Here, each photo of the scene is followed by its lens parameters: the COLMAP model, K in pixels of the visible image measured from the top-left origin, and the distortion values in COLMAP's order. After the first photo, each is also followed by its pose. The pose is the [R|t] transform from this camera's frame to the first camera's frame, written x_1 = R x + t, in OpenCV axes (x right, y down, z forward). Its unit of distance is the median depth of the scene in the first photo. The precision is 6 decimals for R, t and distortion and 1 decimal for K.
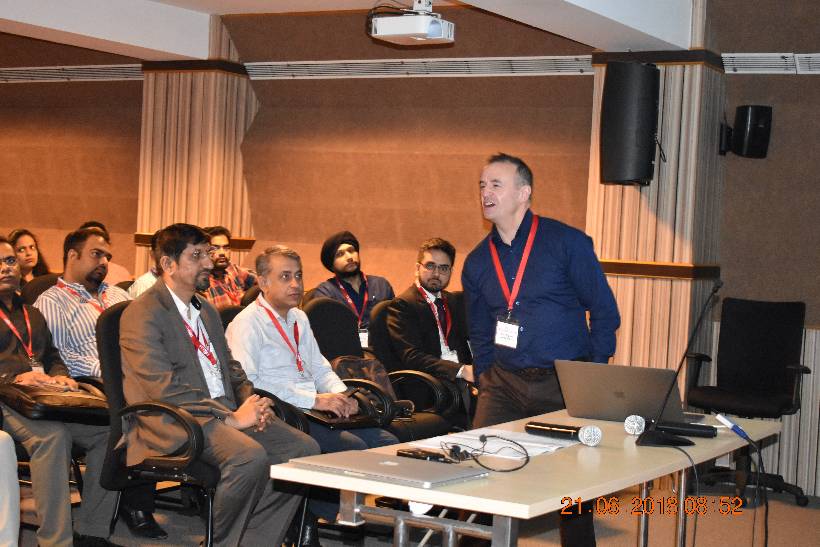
lens RADIAL K [[1372.1, 0, 409.1], [0, 1372.1, 274.7], [0, 0, 1]] dist [-0.065547, 0.000000]
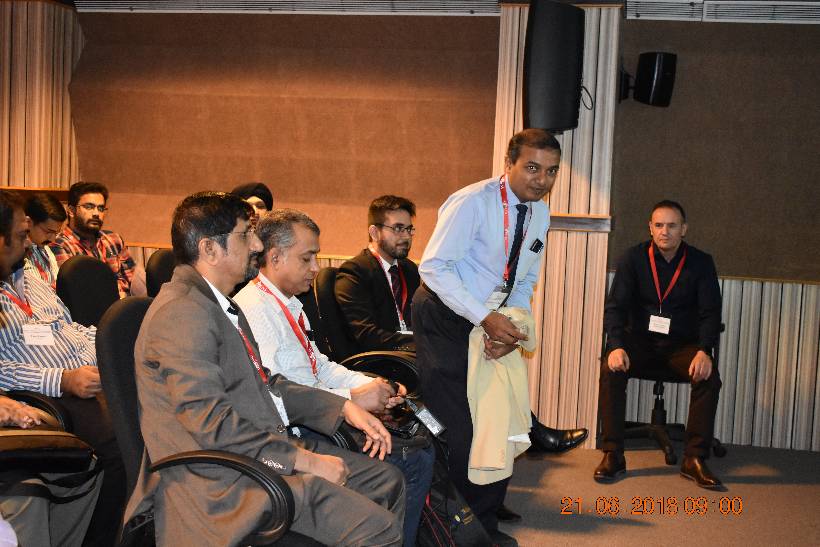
lens RADIAL K [[1155.7, 0, 409.0], [0, 1155.7, 271.5], [0, 0, 1]] dist [-0.073637, 0.000000]
pose [[0.953508, -0.031181, 0.299752, -0.158664], [0.012963, 0.997956, 0.062574, -0.019658], [-0.301090, -0.055779, 0.951963, 0.242780]]
